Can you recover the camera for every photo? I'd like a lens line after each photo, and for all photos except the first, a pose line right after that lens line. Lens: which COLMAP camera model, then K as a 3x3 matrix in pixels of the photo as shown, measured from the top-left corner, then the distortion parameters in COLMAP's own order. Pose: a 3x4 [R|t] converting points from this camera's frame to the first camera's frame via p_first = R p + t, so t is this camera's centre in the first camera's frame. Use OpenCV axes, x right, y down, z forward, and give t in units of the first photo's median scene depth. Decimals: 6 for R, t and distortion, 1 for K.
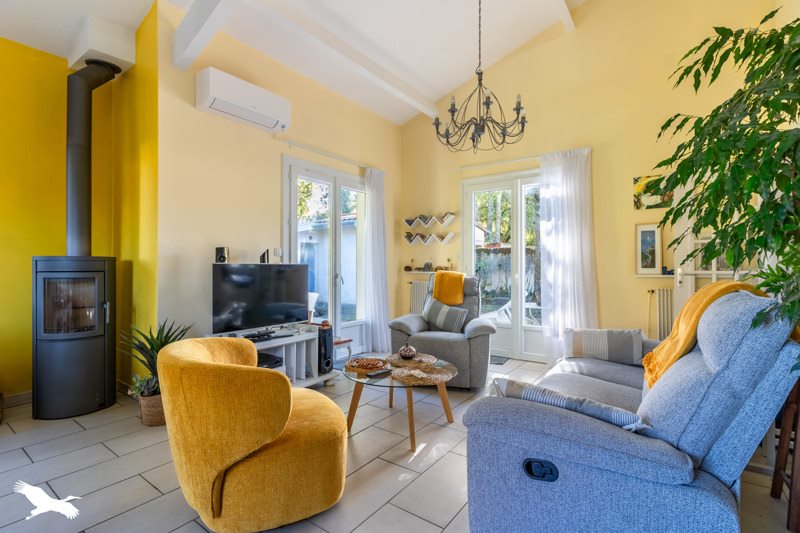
lens RADIAL K [[373.2, 0, 406.4], [0, 373.2, 267.5], [0, 0, 1]] dist [-0.001717, 0.000104]
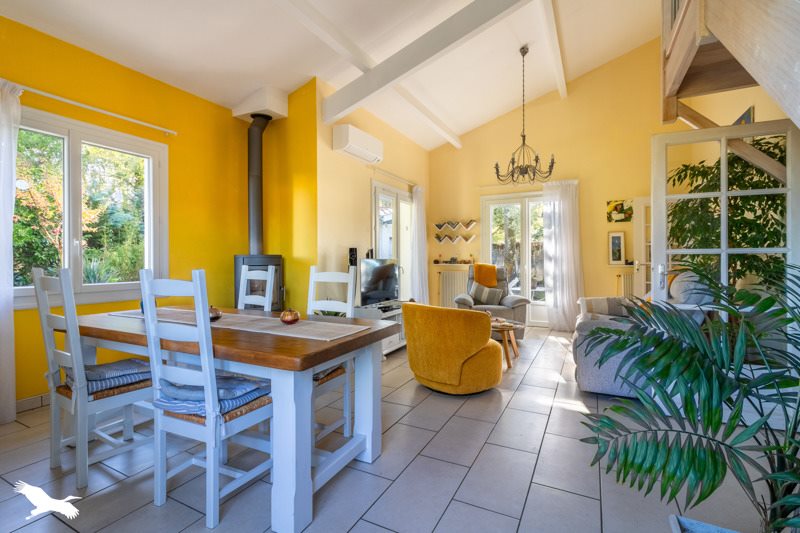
lens RADIAL K [[373.2, 0, 393.5], [0, 373.2, 262.1], [0, 0, 1]] dist [-0.001717, 0.000104]
pose [[0.990785, -0.005581, 0.135329, -0.459547], [0.004855, 0.999972, 0.005693, -0.005631], [-0.135357, -0.004984, 0.990784, -0.389835]]
